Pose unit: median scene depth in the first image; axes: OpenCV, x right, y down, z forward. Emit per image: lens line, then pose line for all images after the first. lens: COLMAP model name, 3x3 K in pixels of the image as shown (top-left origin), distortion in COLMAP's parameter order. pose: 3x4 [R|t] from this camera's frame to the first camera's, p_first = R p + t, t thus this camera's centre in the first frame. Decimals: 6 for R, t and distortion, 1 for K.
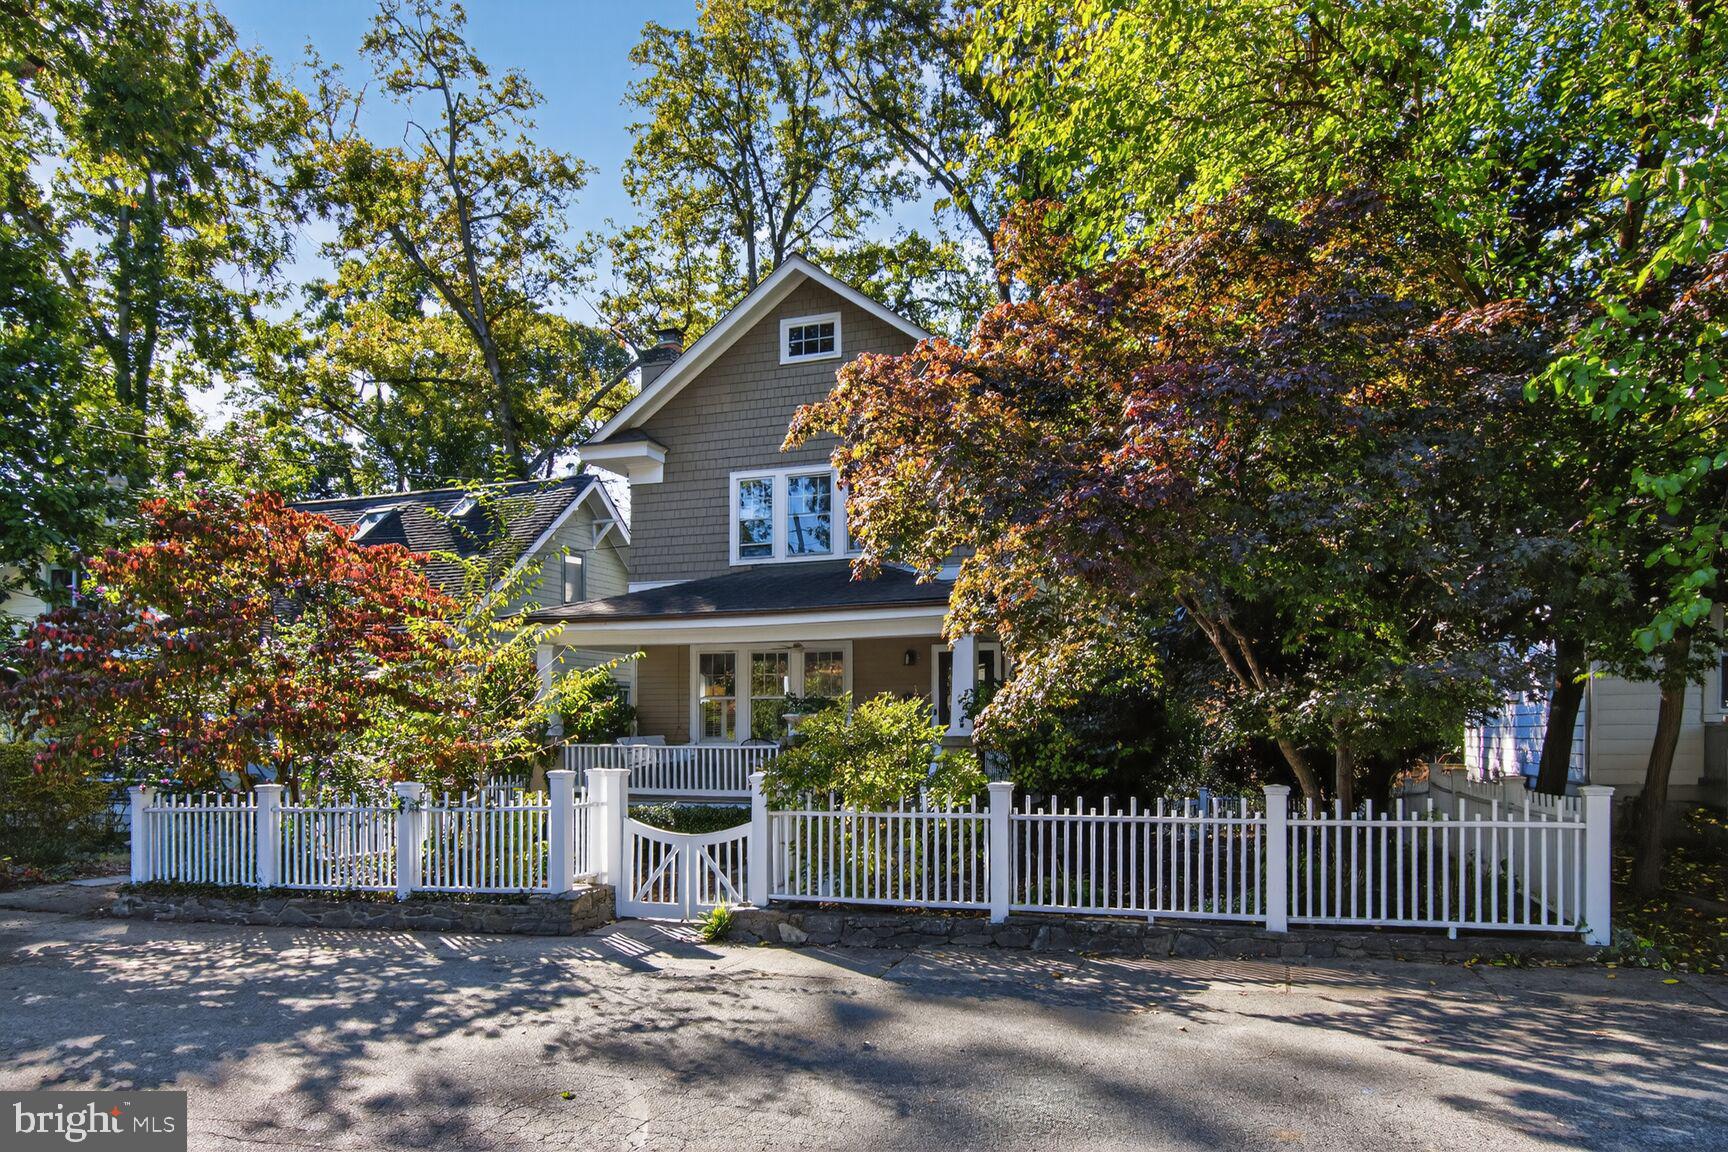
lens RADIAL K [[790.7, 0, 864.8], [0, 790.7, 611.9], [0, 0, 1]] dist [-0.003836, -0.000658]
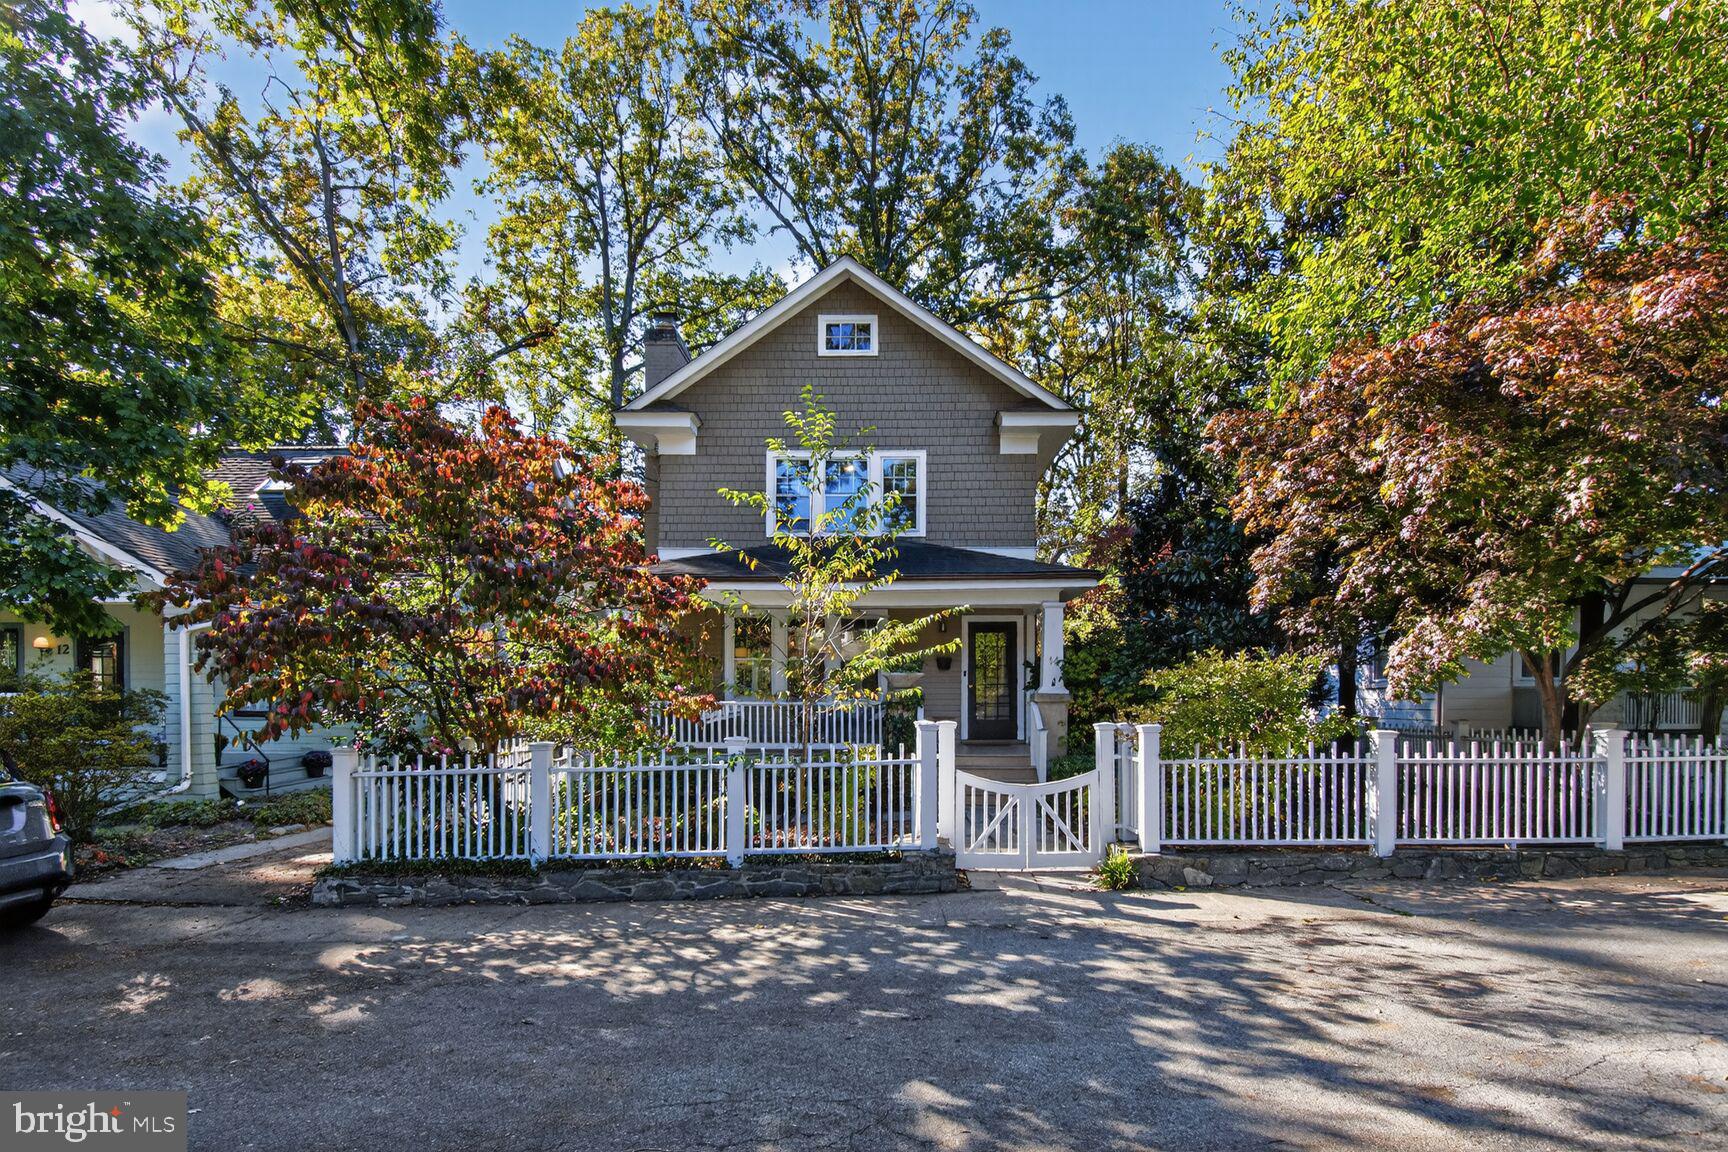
lens RADIAL K [[661.3, 0, 861.4], [0, 661.3, 602.3], [0, 0, 1]] dist [0.012392, -0.011294]
pose [[0.970630, 0.039341, 0.237341, -0.575990], [-0.041760, 0.999114, 0.005173, 0.047189], [-0.236927, -0.014932, 0.971413, 0.205322]]
